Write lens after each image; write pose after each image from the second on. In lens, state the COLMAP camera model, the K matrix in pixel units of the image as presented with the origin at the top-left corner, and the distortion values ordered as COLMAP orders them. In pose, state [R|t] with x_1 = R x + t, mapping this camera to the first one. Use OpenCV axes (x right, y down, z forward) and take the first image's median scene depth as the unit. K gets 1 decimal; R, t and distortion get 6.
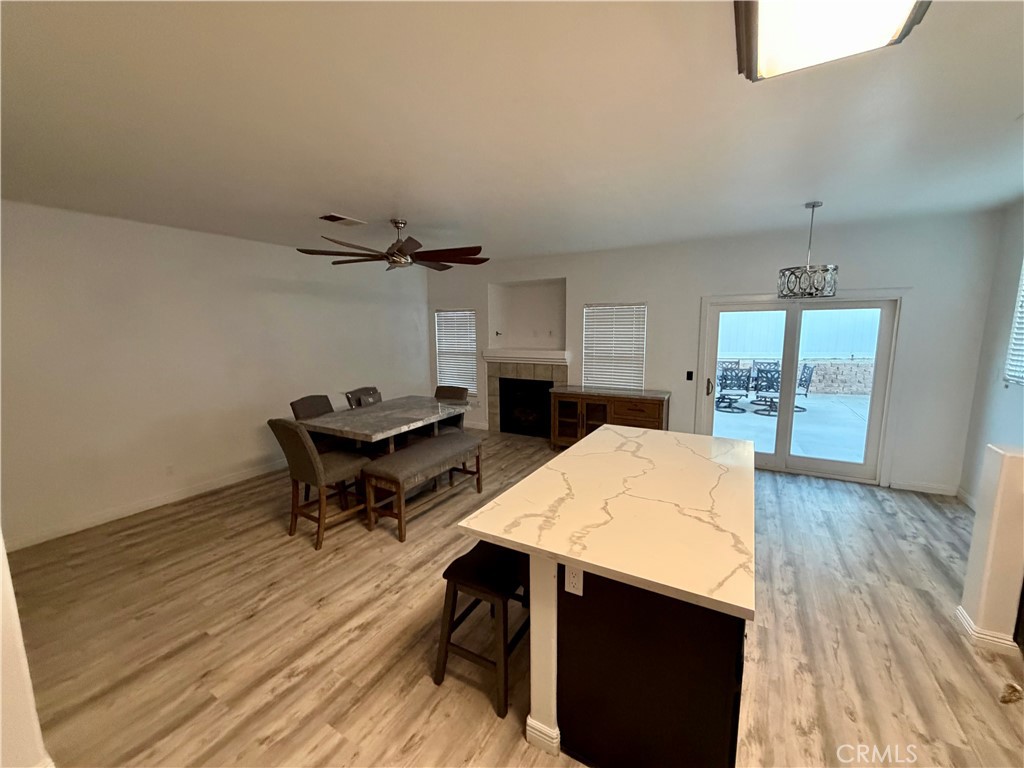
lens RADIAL K [[407.4, 0, 512.0], [0, 407.4, 384.0], [0, 0, 1]] dist [0.000472, 0.000390]
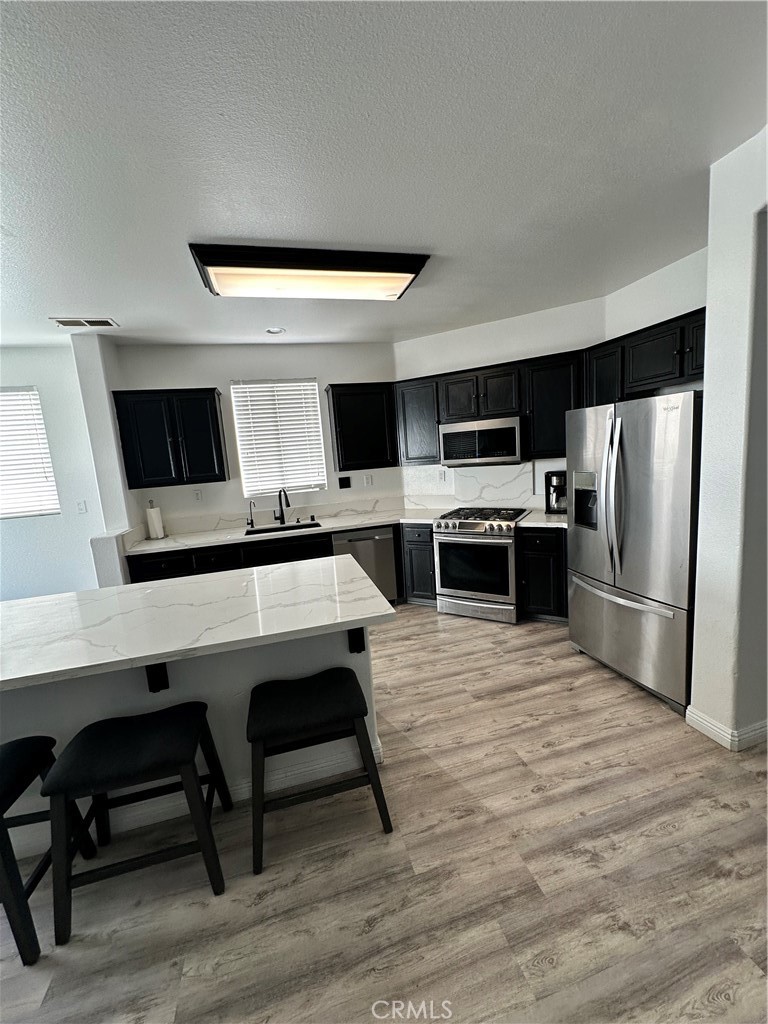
lens RADIAL K [[404.7, 0, 384.0], [0, 404.7, 512.0], [0, 0, 1]] dist [-0.002504, -0.000245]
pose [[-0.707531, -0.043224, 0.705359, -0.691991], [0.183930, 0.952464, 0.242863, -0.117957], [-0.682326, 0.301570, -0.665948, 1.382633]]
